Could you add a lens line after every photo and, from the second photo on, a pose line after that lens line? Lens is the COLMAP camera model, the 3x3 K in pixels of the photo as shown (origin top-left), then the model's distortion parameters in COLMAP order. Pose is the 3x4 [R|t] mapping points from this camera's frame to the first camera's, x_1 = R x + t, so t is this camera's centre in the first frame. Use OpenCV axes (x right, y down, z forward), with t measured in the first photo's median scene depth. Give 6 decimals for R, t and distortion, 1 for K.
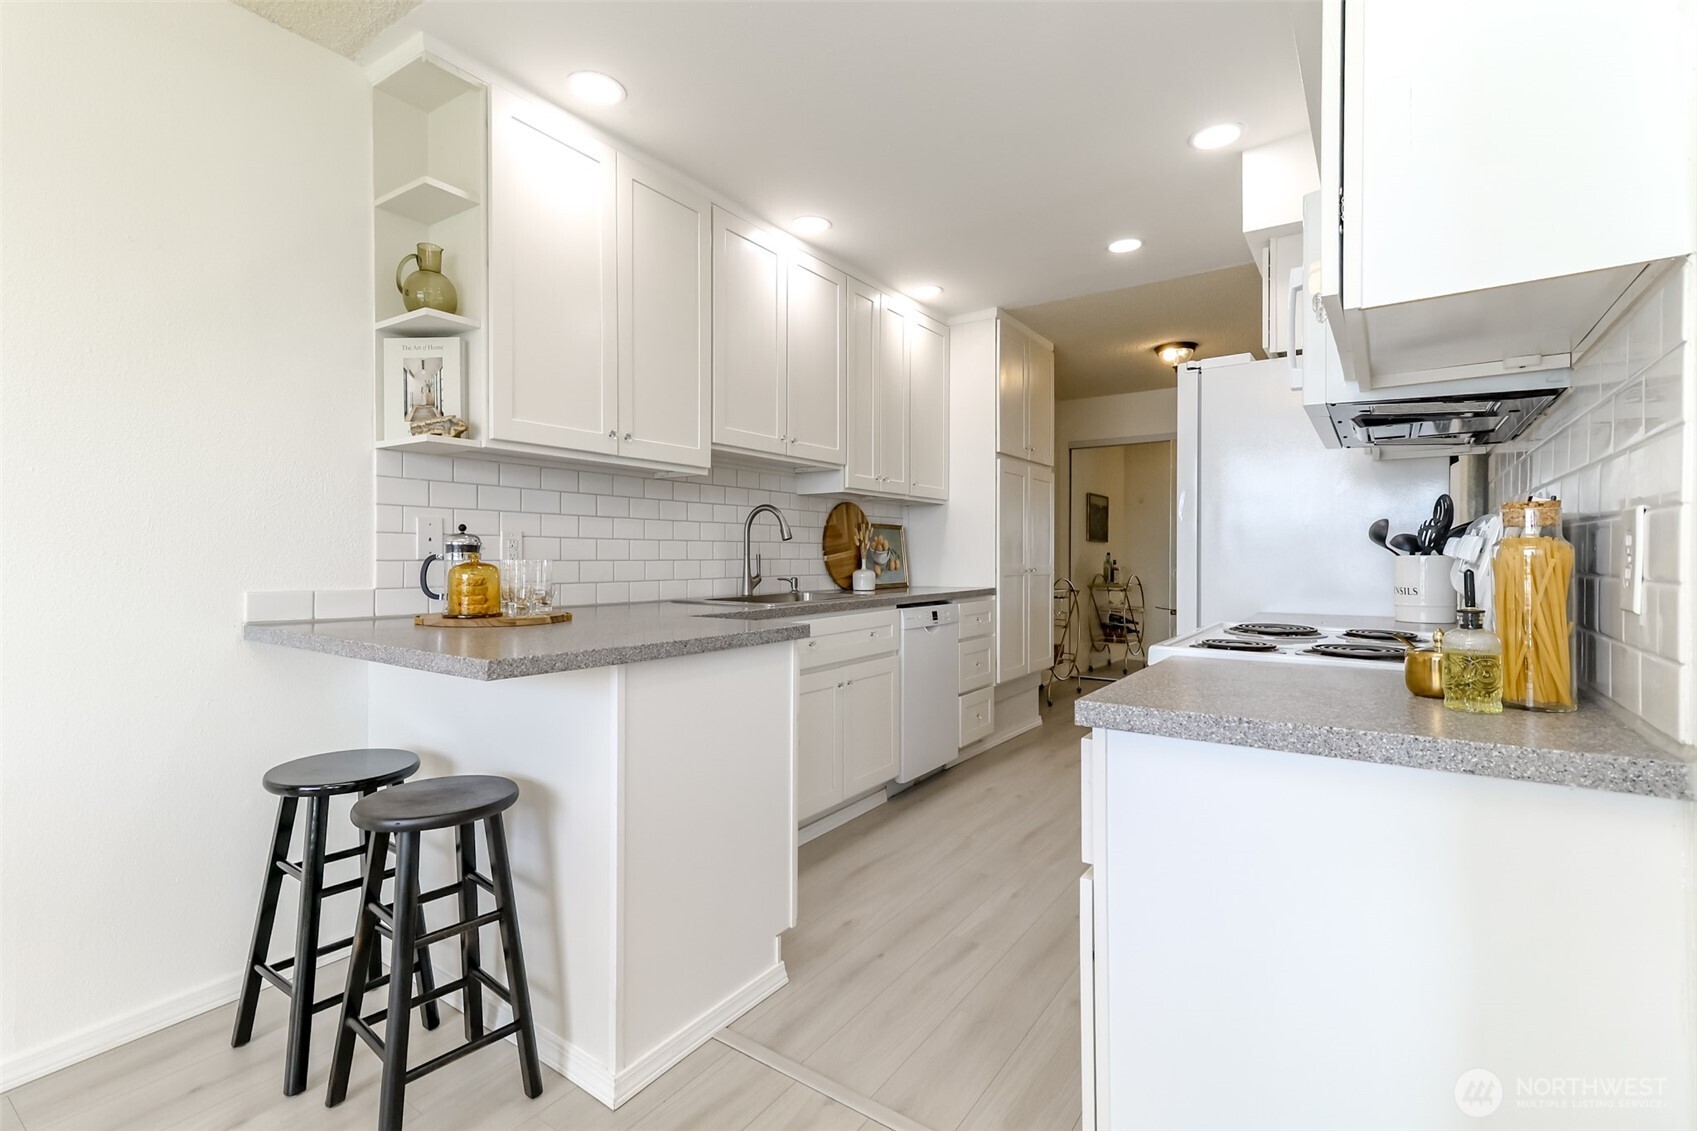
lens RADIAL K [[762.7, 0, 853.9], [0, 762.7, 557.3], [0, 0, 1]] dist [0.002936, 0.001218]
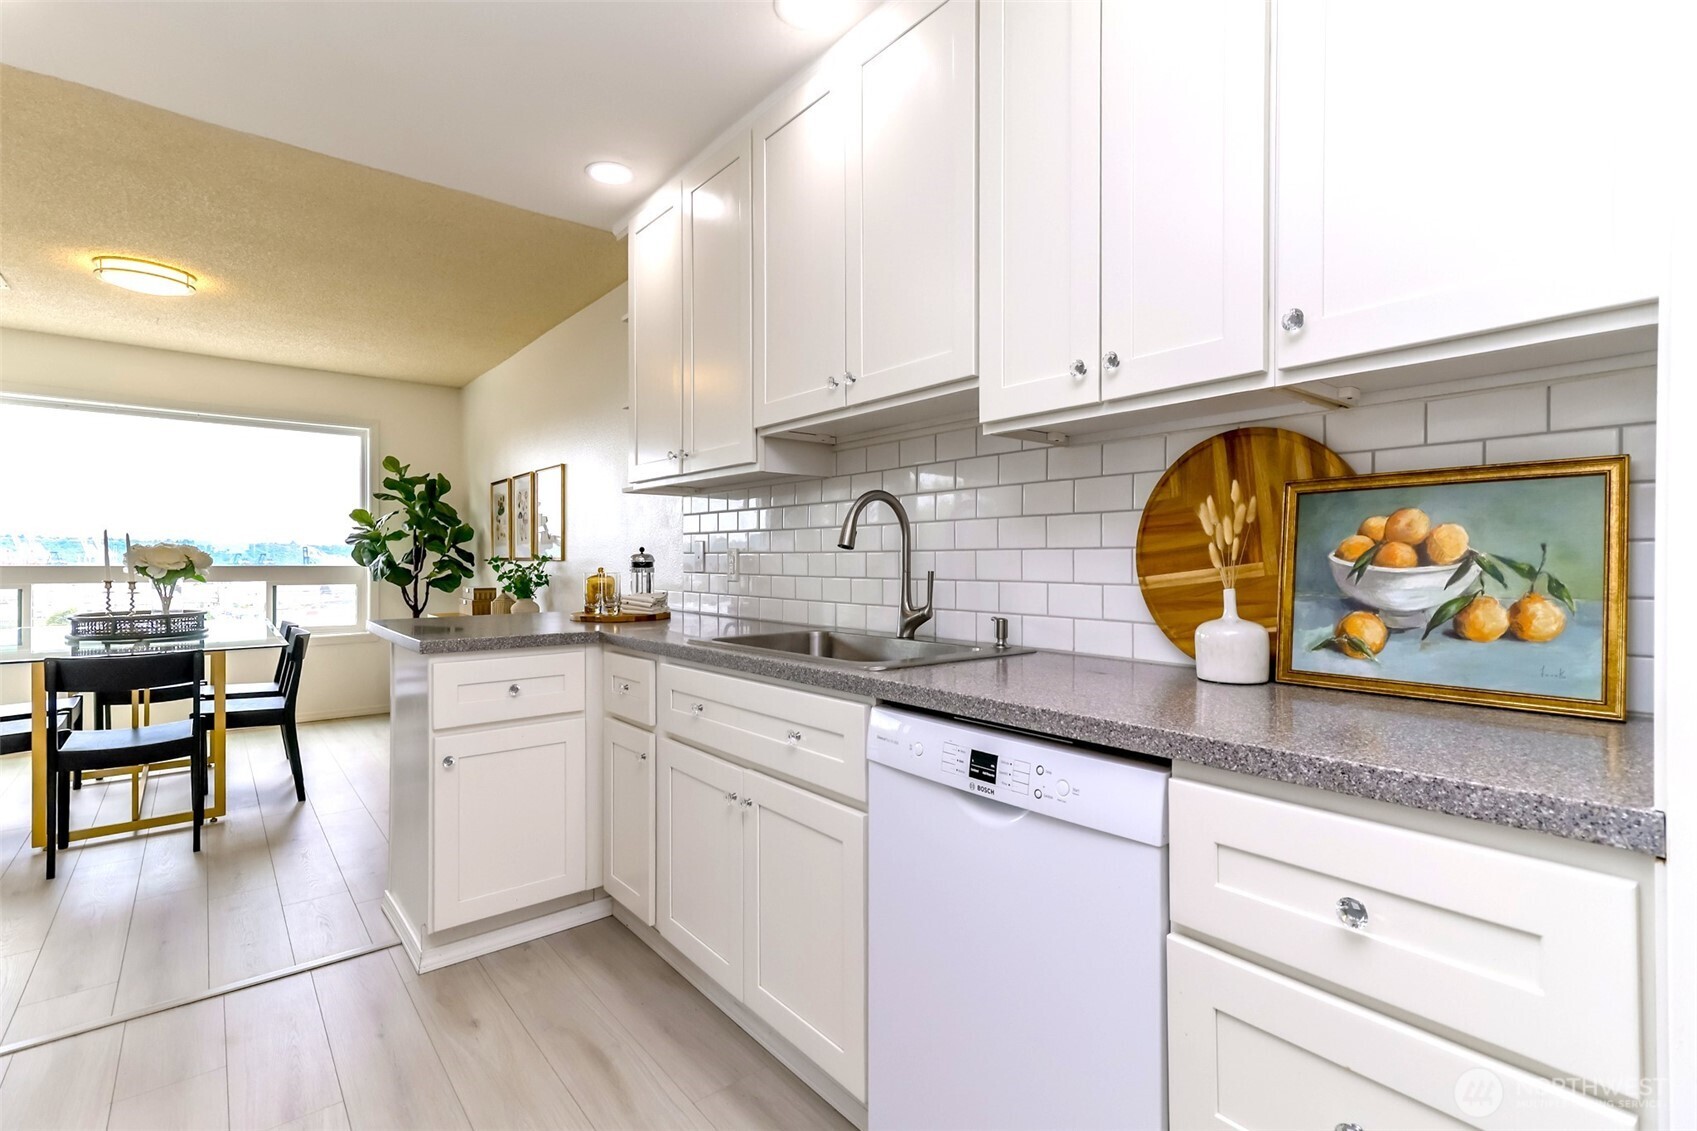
lens RADIAL K [[762.7, 0, 853.9], [0, 762.7, 557.3], [0, 0, 1]] dist [0.002936, 0.001218]
pose [[-0.262603, -0.006408, -0.964883, 0.403273], [-0.003311, 0.999978, -0.005739, -0.009790], [0.964898, 0.001688, -0.262619, 0.955781]]
